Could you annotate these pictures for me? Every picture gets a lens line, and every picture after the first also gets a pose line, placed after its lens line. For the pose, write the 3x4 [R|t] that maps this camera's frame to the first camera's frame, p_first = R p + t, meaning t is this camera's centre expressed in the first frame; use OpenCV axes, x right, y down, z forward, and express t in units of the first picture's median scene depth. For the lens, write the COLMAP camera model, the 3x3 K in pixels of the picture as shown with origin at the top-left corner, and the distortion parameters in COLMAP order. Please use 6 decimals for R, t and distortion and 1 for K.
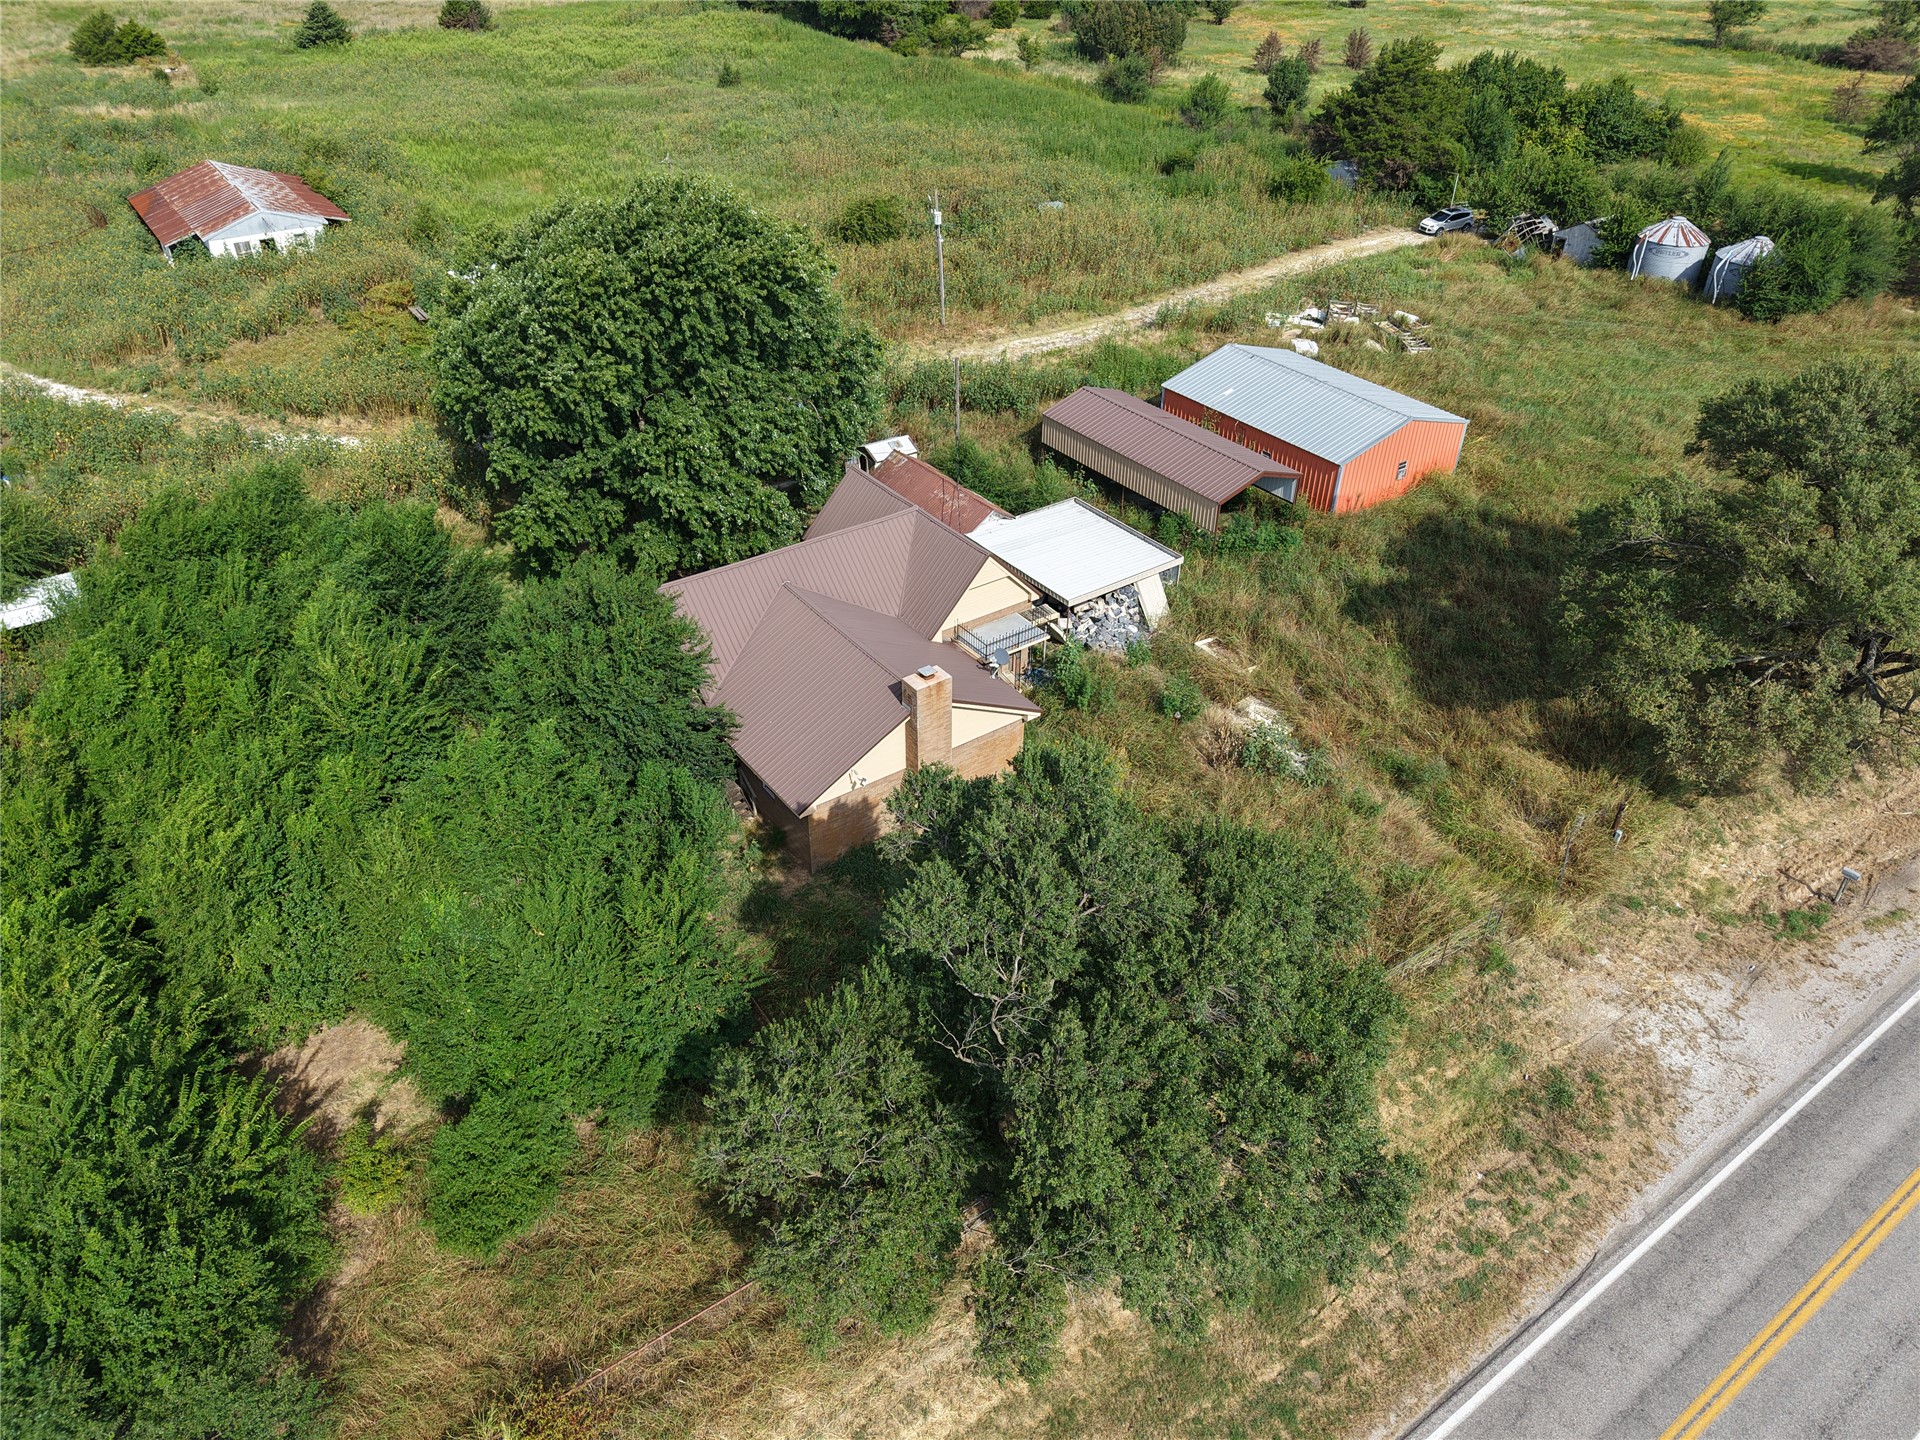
lens RADIAL K [[1285.1, 0, 959.7], [0, 1285.1, 724.7], [0, 0, 1]] dist [0.020852, -0.019165]
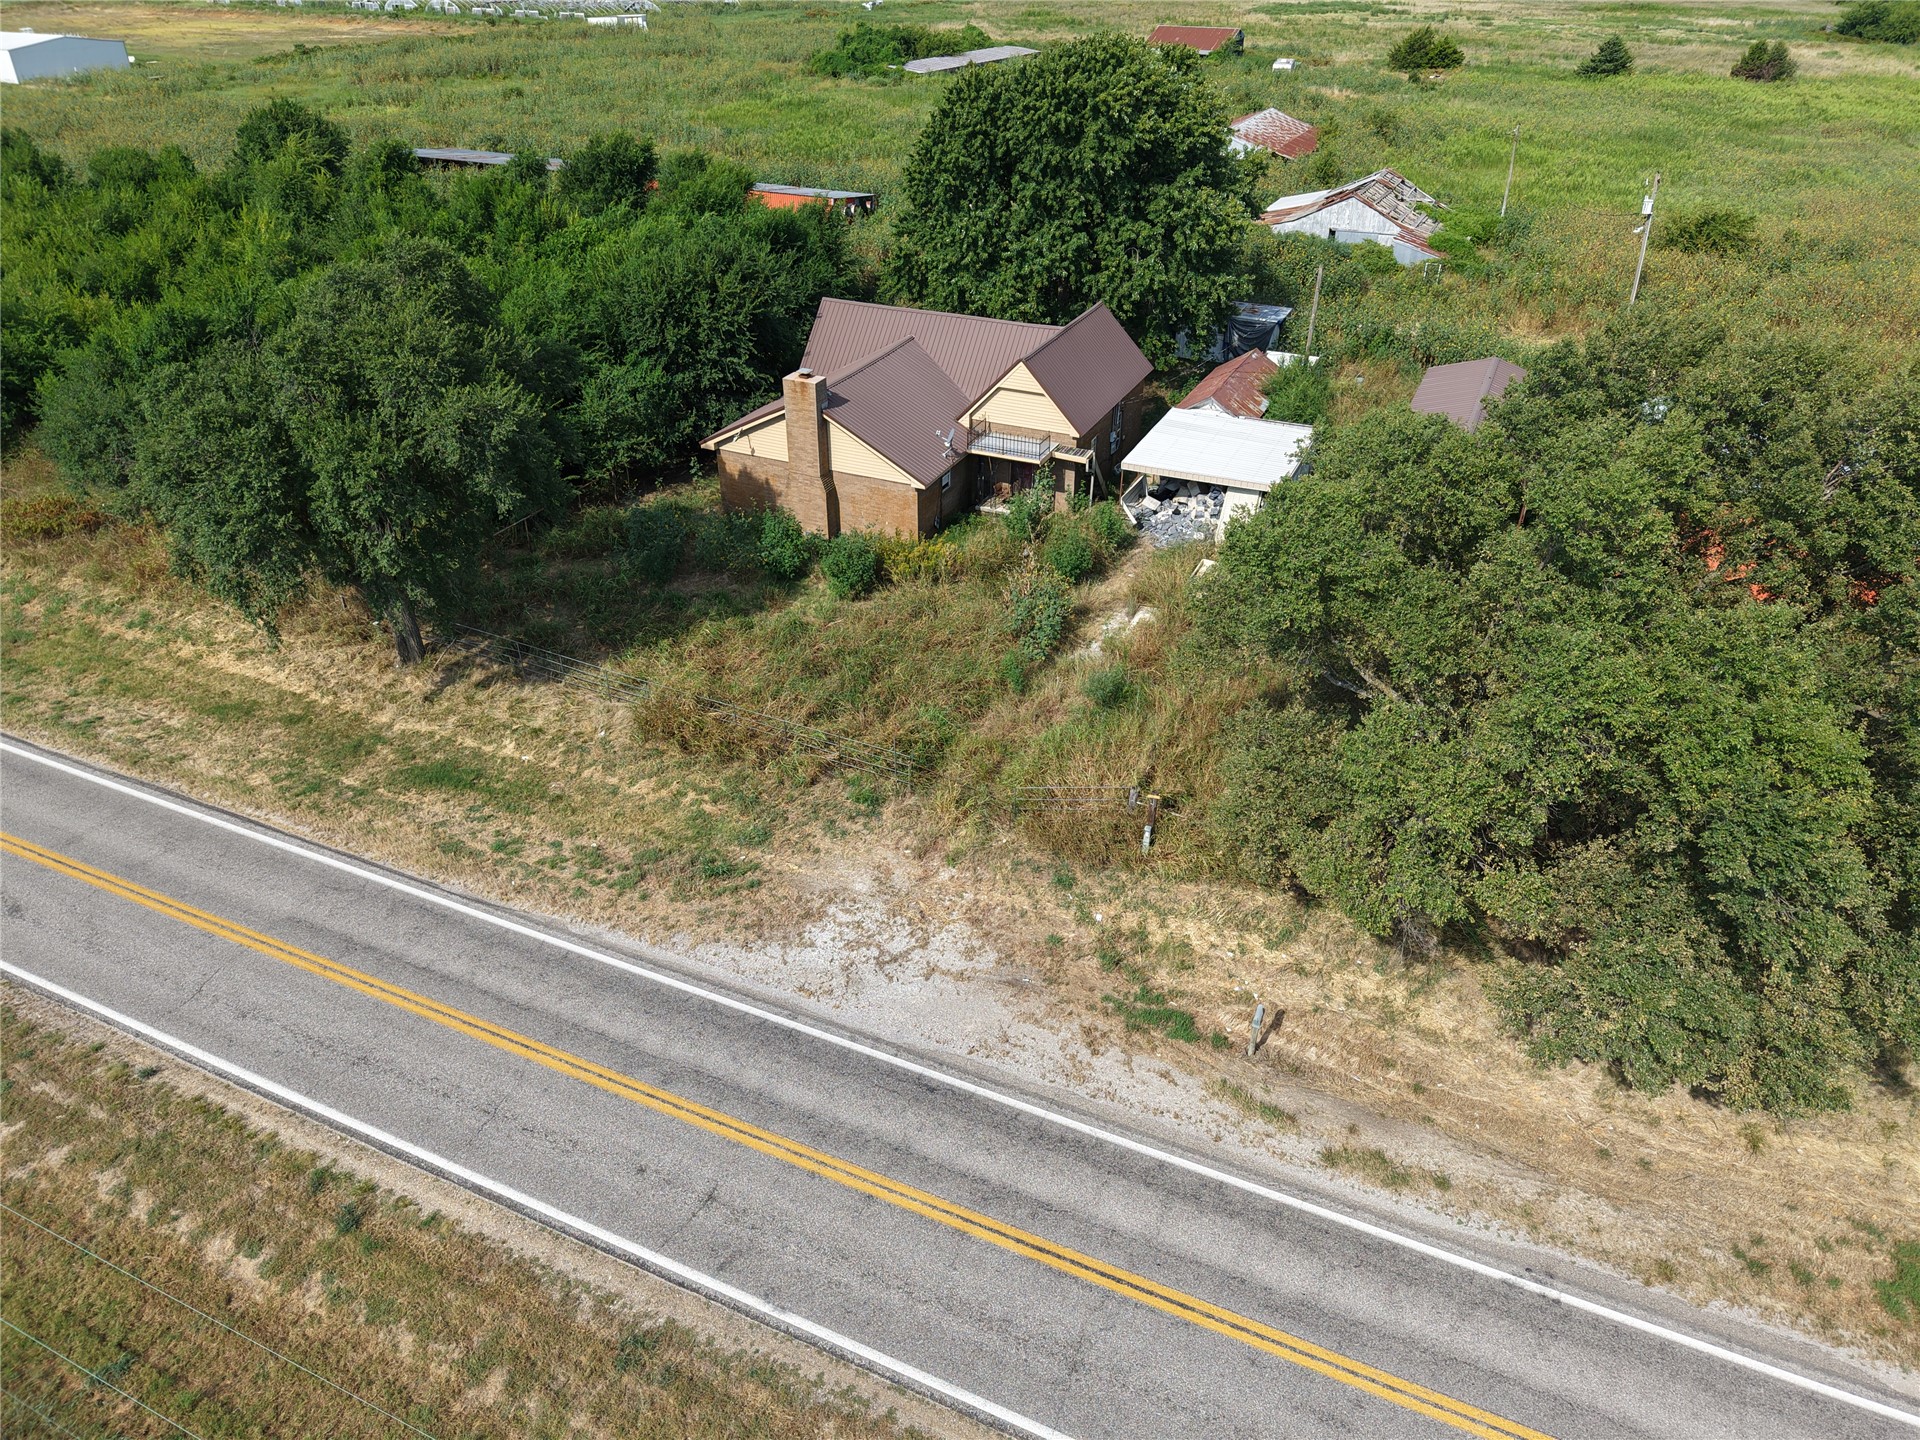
lens RADIAL K [[1285.8, 0, 958.3], [0, 1285.8, 719.9], [0, 0, 1]] dist [0.030421, -0.031256]
pose [[0.498802, 0.458698, -0.735386, 0.473665], [-0.509291, 0.841658, 0.179541, -0.024875], [0.701298, 0.284970, 0.653432, 0.190137]]
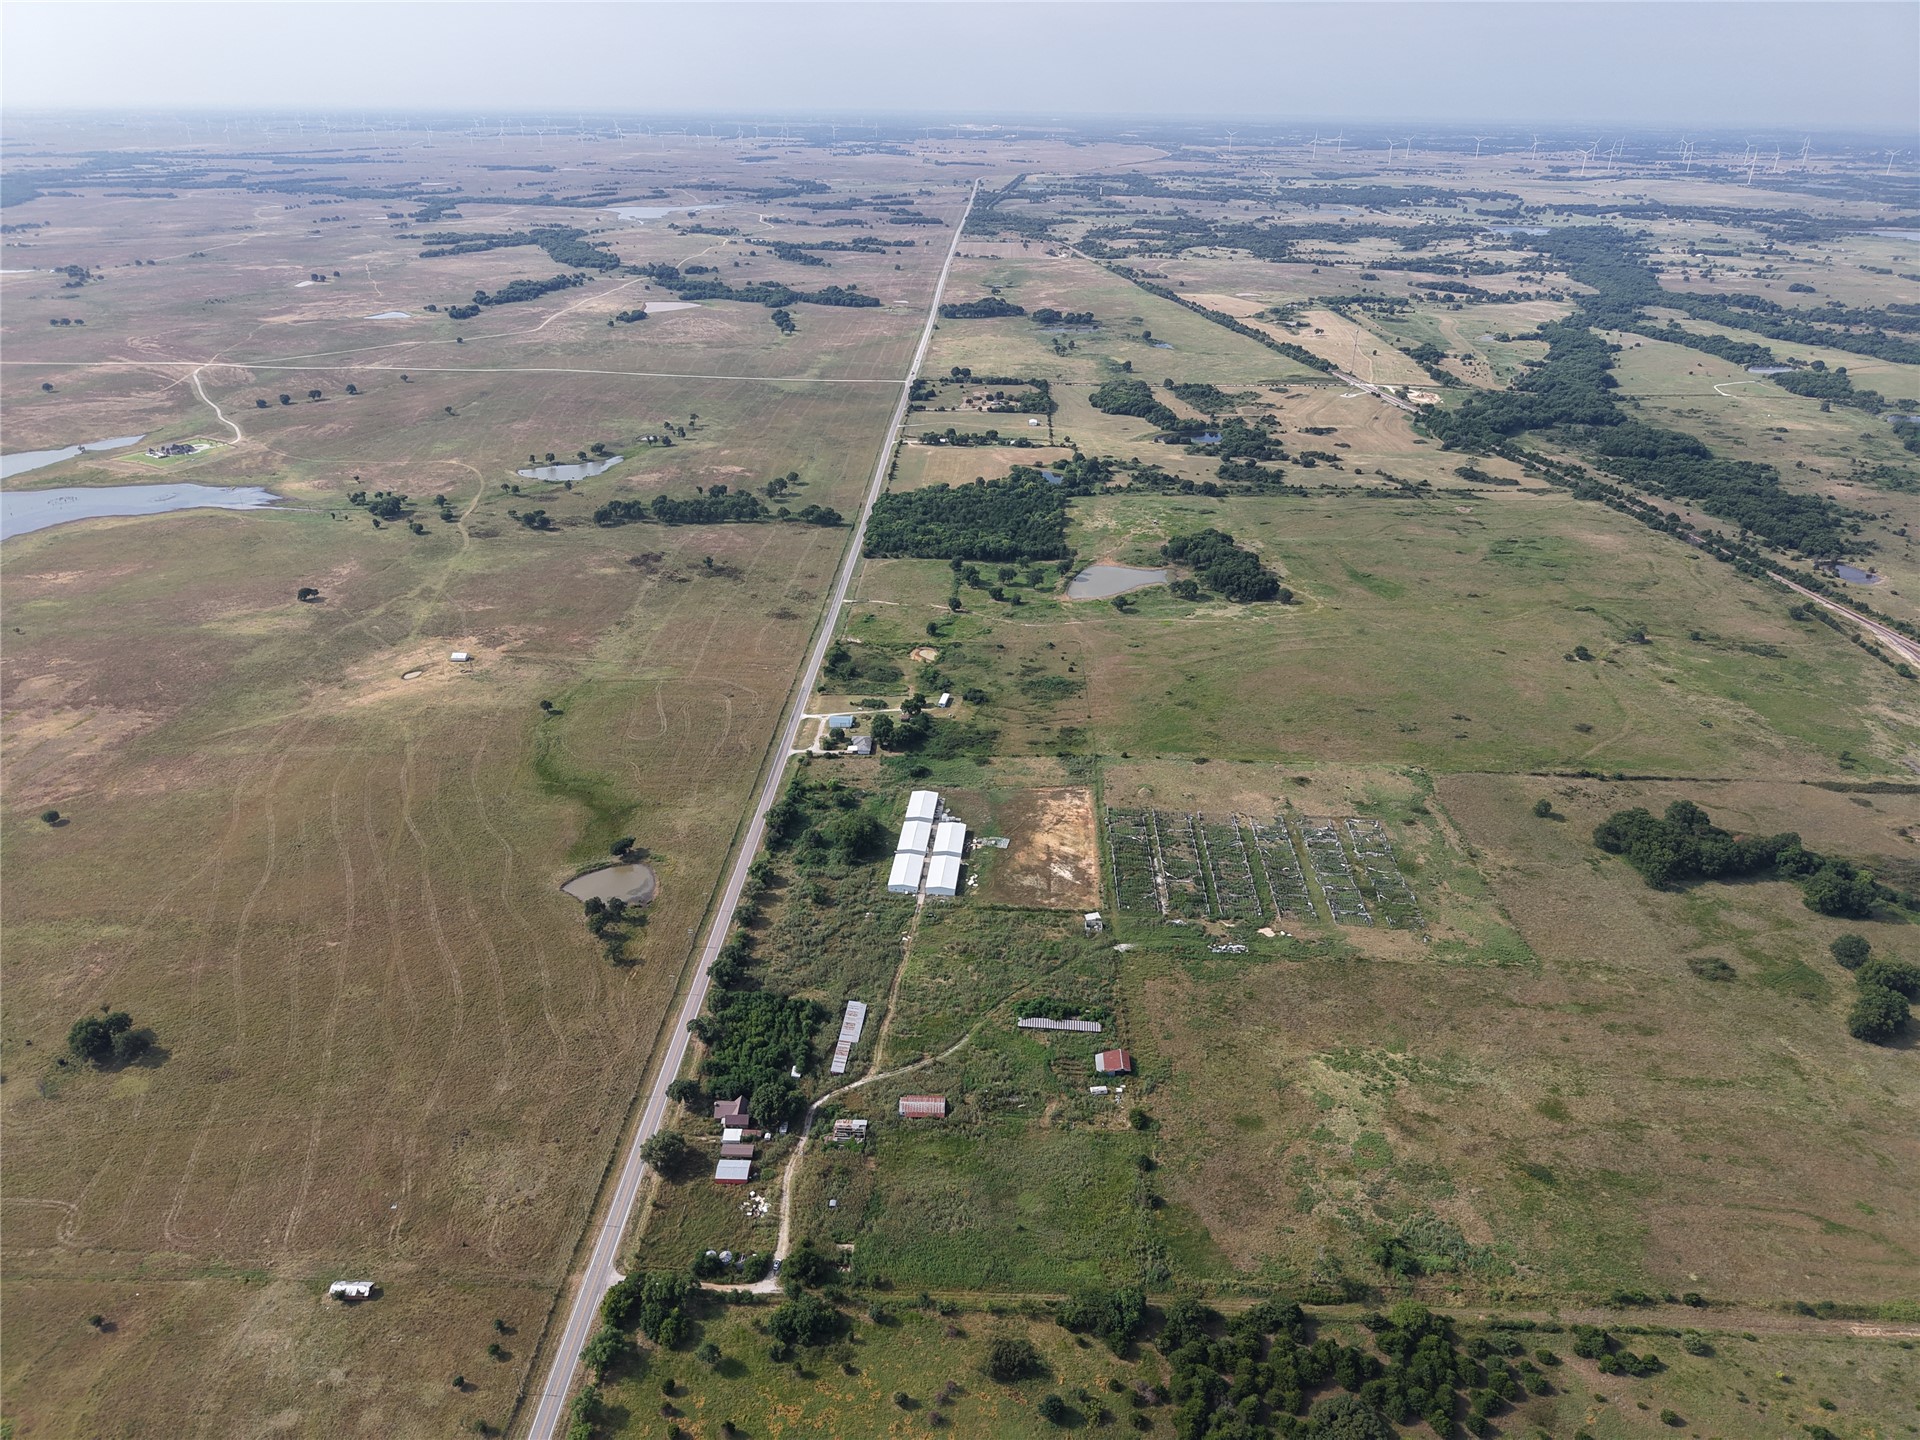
lens RADIAL K [[1278.9, 0, 961.0], [0, 1278.9, 728.8], [0, 0, 1]] dist [0.045827, -0.056591]
pose [[-0.600127, 0.340948, -0.723603, 2.974747], [-0.480854, 0.569146, 0.666972, -5.430337], [0.639239, 0.748216, -0.177614, 0.932091]]
